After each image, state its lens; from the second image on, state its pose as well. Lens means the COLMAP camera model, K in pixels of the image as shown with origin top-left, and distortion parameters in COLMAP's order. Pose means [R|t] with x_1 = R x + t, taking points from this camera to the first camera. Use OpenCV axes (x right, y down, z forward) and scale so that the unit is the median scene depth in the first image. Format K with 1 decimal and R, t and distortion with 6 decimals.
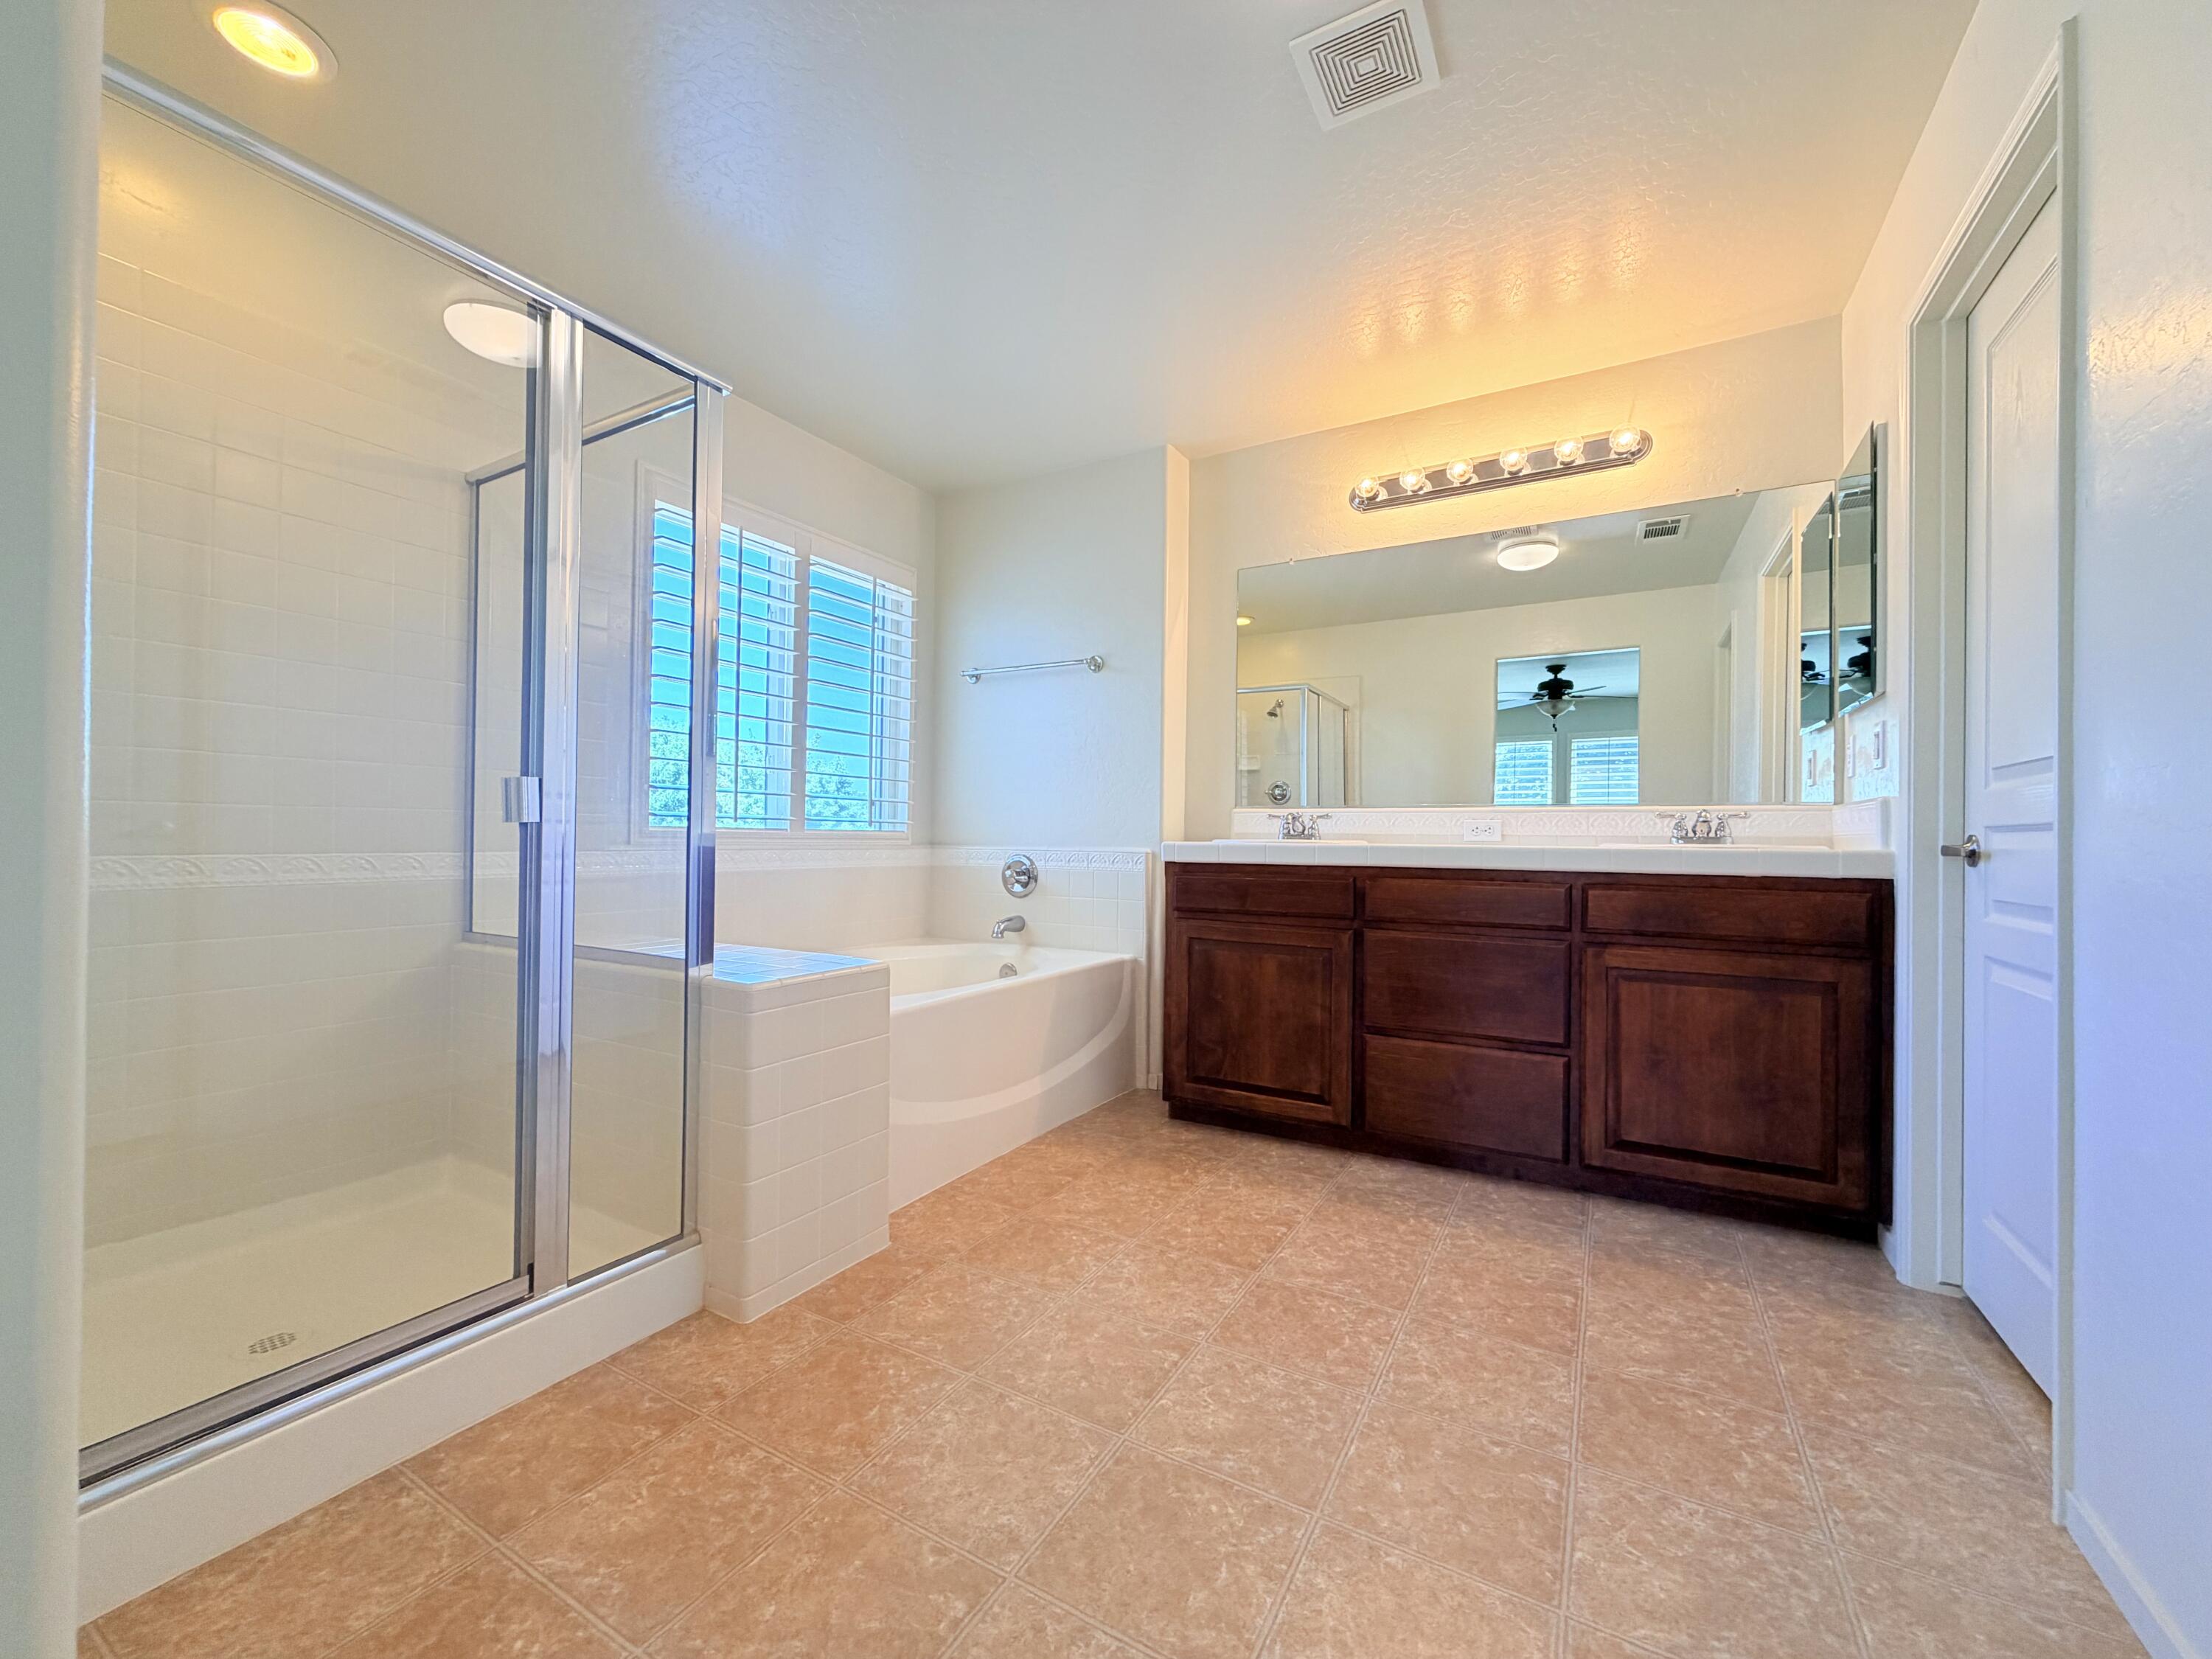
lens RADIAL K [[881.8, 0, 1106.0], [0, 881.8, 829.5], [0, 0, 1]] dist [0.001275, 0.000151]
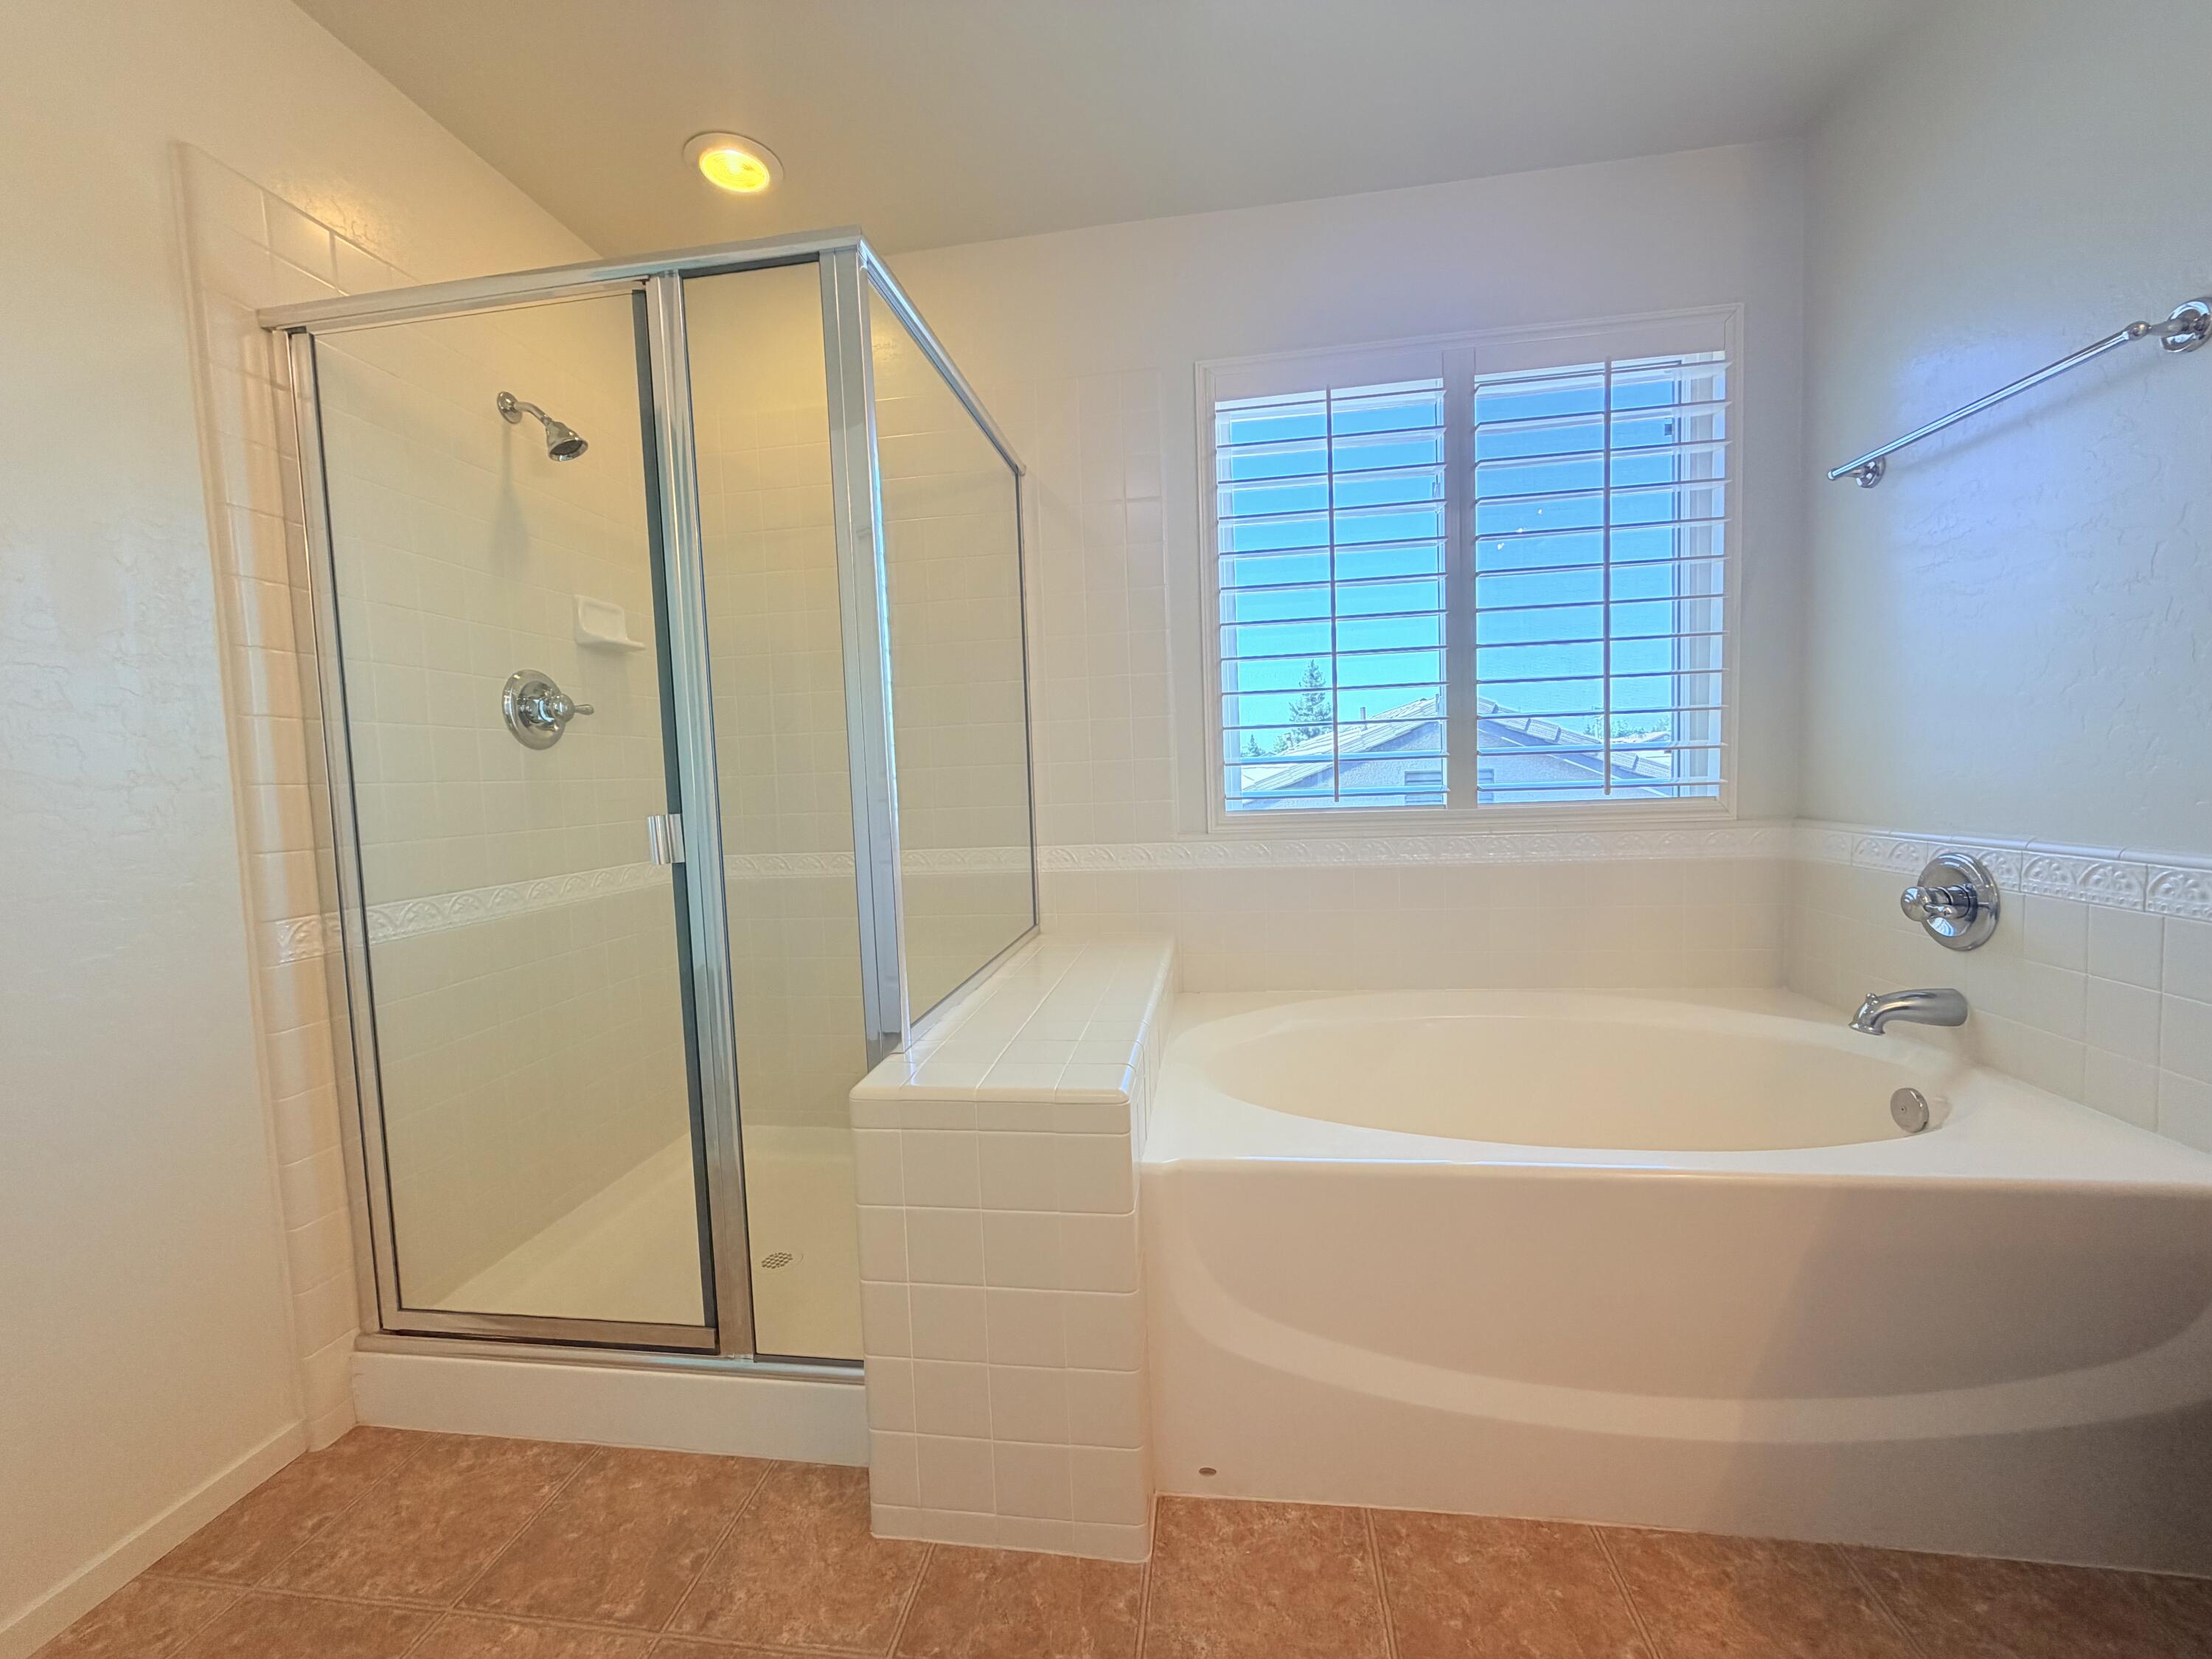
lens RADIAL K [[881.8, 0, 1106.0], [0, 881.8, 829.5], [0, 0, 1]] dist [0.001275, 0.000151]
pose [[0.366974, 0.035042, -0.929571, 0.163786], [0.050717, 0.997050, 0.057607, -0.031712], [0.928848, -0.068285, 0.364114, 0.467663]]
